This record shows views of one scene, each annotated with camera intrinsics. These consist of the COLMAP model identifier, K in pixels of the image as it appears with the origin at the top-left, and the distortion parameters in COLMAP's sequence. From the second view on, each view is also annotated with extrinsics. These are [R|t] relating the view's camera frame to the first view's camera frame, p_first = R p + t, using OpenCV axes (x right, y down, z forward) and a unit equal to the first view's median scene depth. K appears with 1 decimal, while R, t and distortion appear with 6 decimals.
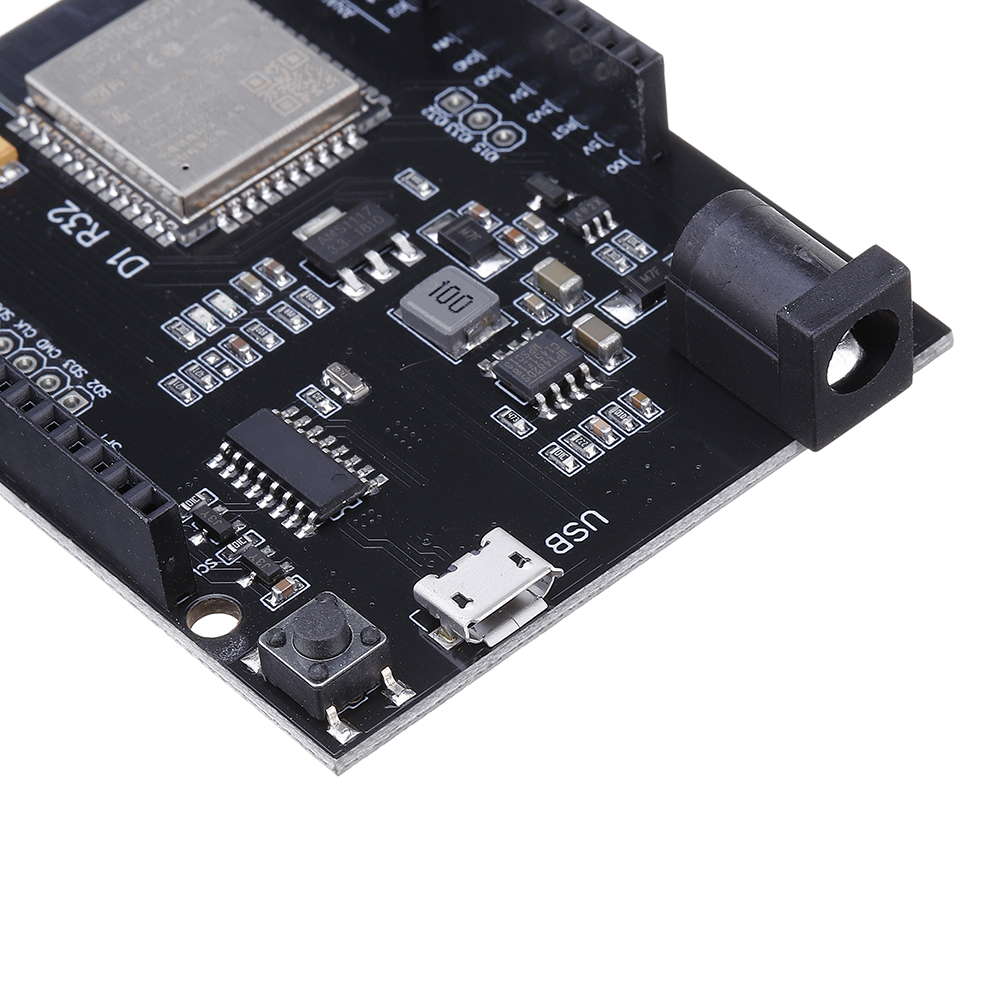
lens RADIAL K [[5833.0, 0, 501.6], [0, 5833.0, 505.5], [0, 0, 1]] dist [0.109039, 0.000000]
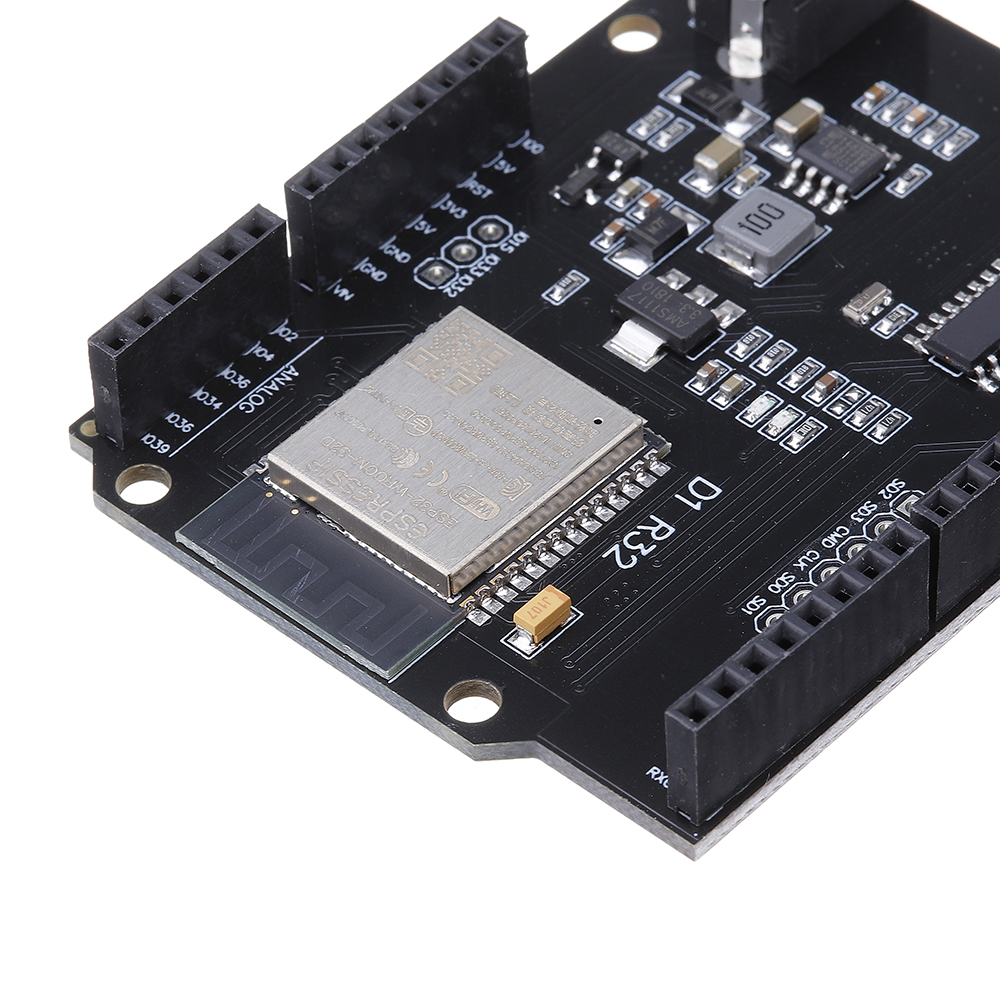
lens RADIAL K [[5833.0, 0, 502.8], [0, 5833.0, 499.2], [0, 0, 1]] dist [0.109039, 0.000000]
pose [[-0.103860, -0.653297, 0.749944, -0.767764], [0.749626, 0.444137, 0.490716, -0.526991], [-0.653661, 0.613143, 0.443601, 0.625319]]
